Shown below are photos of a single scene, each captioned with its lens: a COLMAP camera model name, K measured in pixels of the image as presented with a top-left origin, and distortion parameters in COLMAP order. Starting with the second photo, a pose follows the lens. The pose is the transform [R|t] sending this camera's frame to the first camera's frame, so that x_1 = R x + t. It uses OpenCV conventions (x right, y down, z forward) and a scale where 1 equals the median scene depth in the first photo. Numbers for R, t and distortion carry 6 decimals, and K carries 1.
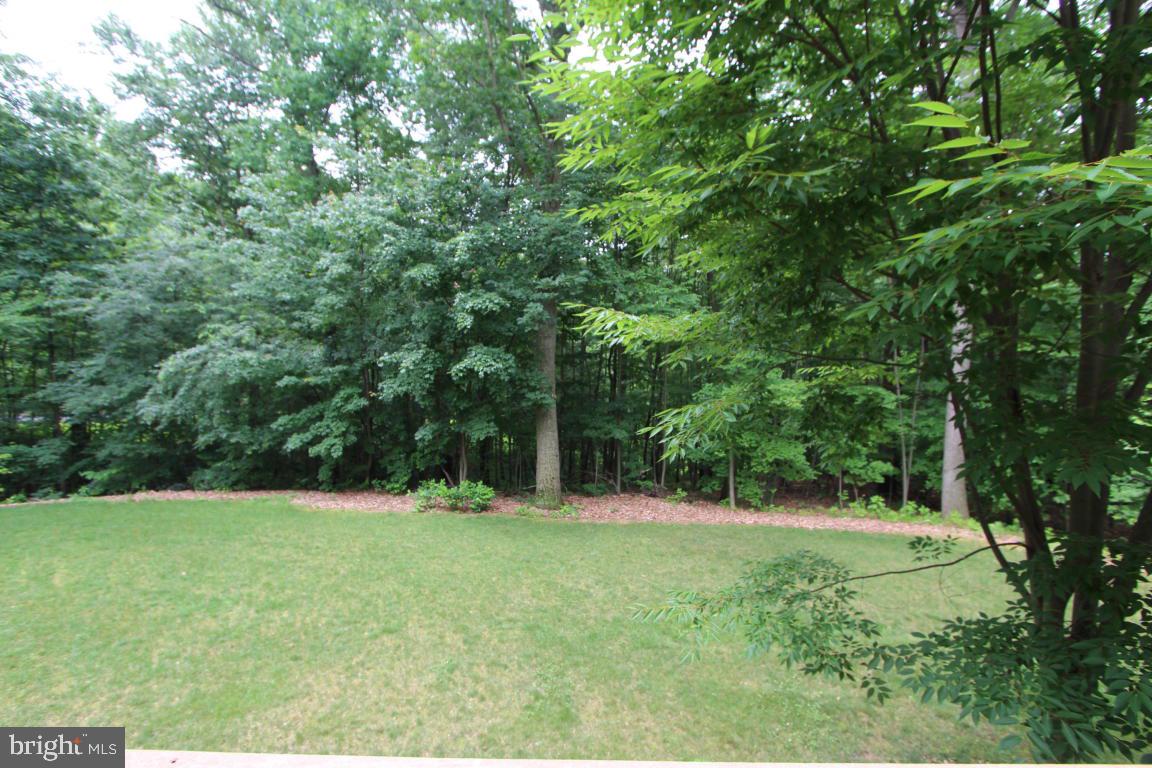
lens RADIAL K [[526.8, 0, 574.7], [0, 526.8, 379.4], [0, 0, 1]] dist [-0.022832, 0.004394]
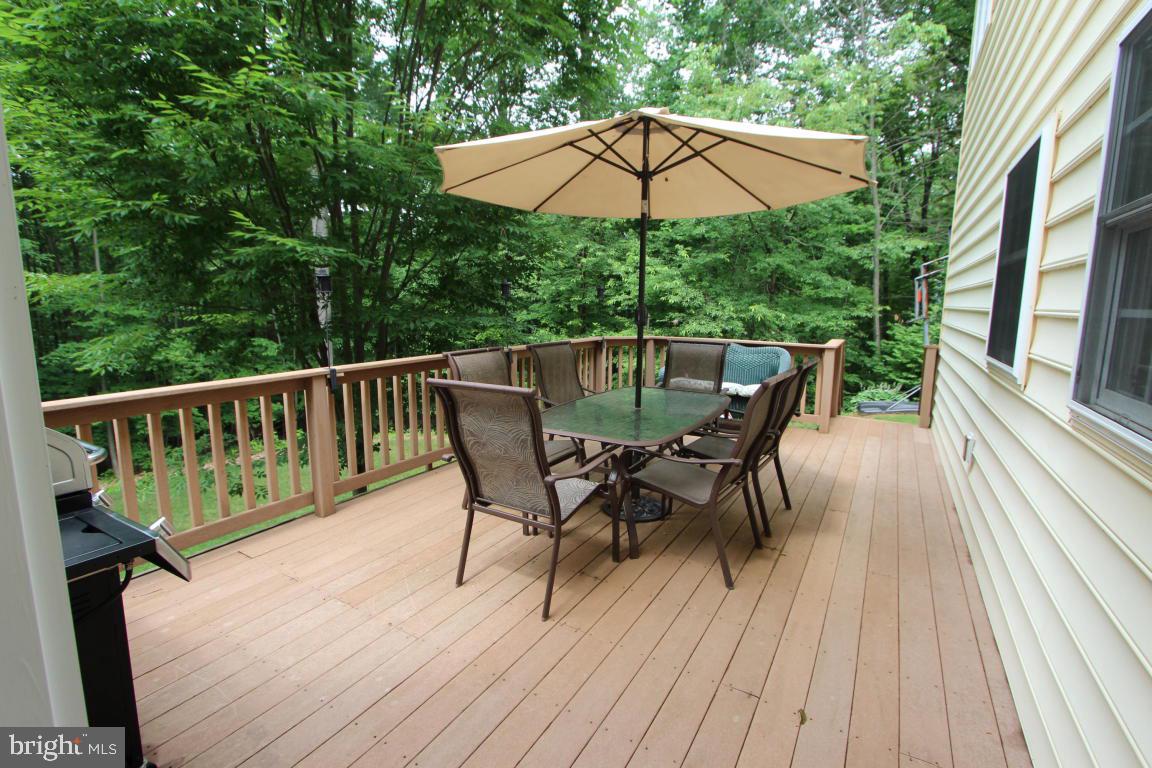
lens RADIAL K [[526.8, 0, 574.7], [0, 526.8, 379.4], [0, 0, 1]] dist [-0.022832, 0.004394]
pose [[0.492598, -0.119981, 0.861947, -0.754257], [0.049064, 0.992704, 0.110142, 0.144918], [-0.868873, -0.011965, 0.494891, -1.594391]]
